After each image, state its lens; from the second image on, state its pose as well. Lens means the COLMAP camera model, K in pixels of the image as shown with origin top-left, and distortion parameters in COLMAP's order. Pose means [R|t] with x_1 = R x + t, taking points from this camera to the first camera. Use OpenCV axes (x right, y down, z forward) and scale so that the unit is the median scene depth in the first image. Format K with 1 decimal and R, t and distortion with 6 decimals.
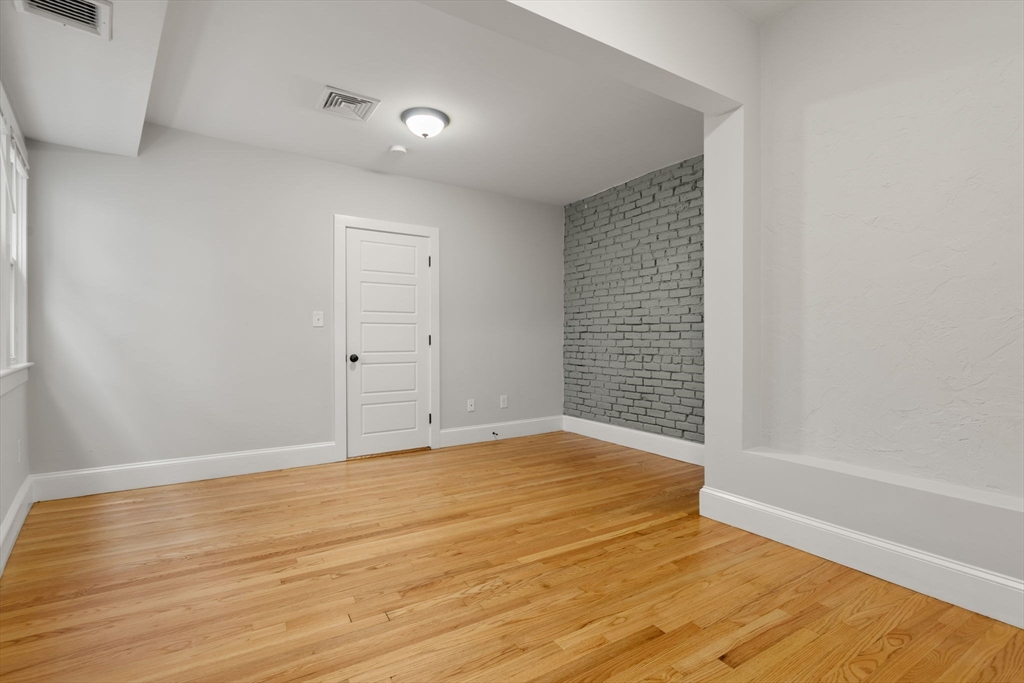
lens RADIAL K [[464.1, 0, 513.8], [0, 464.1, 342.5], [0, 0, 1]] dist [-0.002972, 0.000641]
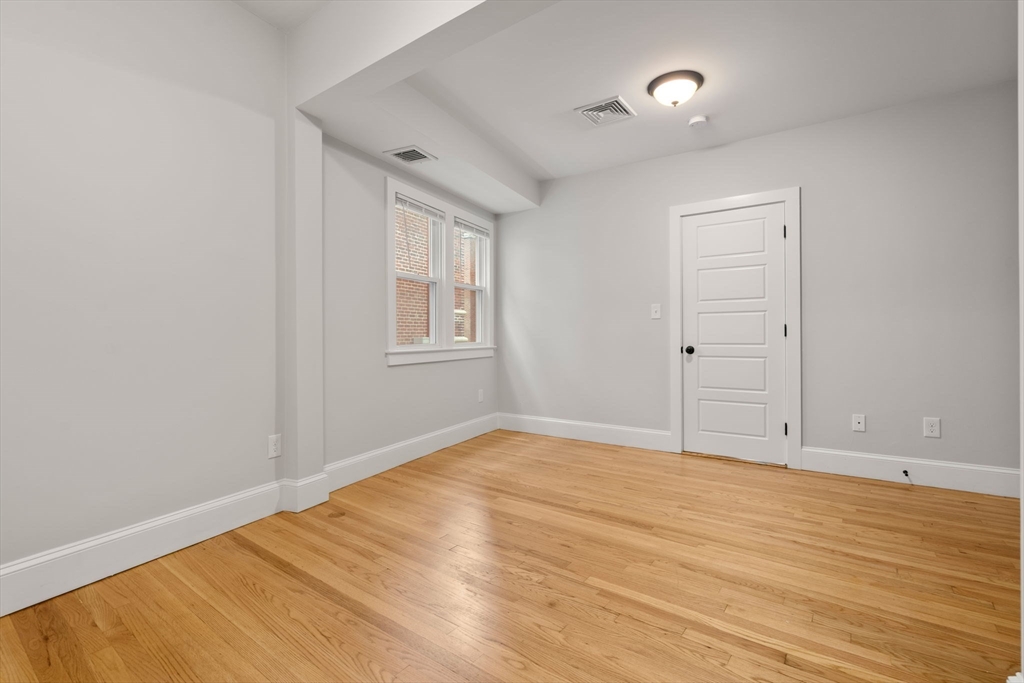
lens RADIAL K [[473.4, 0, 512.1], [0, 473.4, 335.3], [0, 0, 1]] dist [-0.002559, 0.001413]
pose [[0.377850, -0.003377, -0.925861, 0.608127], [0.001717, 0.999994, -0.002947, 0.008102], [0.925865, -0.000477, 0.377854, 0.405136]]
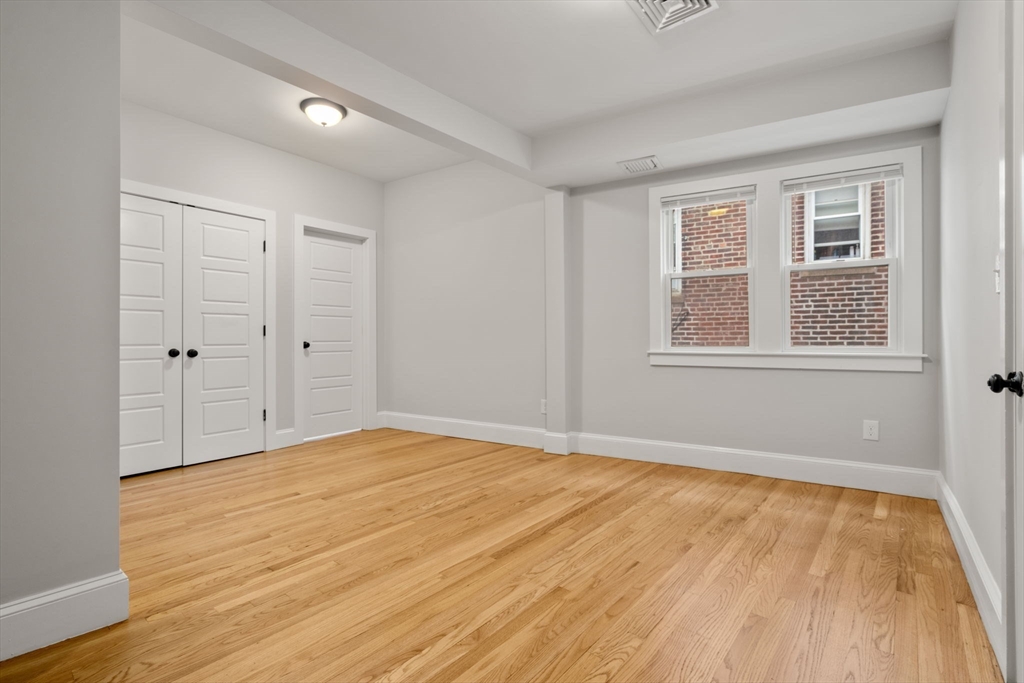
lens RADIAL K [[454.5, 0, 512.0], [0, 454.5, 341.5], [0, 0, 1]] dist [-0.002038, -0.000145]
pose [[-0.946744, 0.006140, -0.321929, 0.109057], [0.003002, 0.999943, 0.010243, 0.003204], [0.321974, 0.008732, -0.946708, 1.664812]]
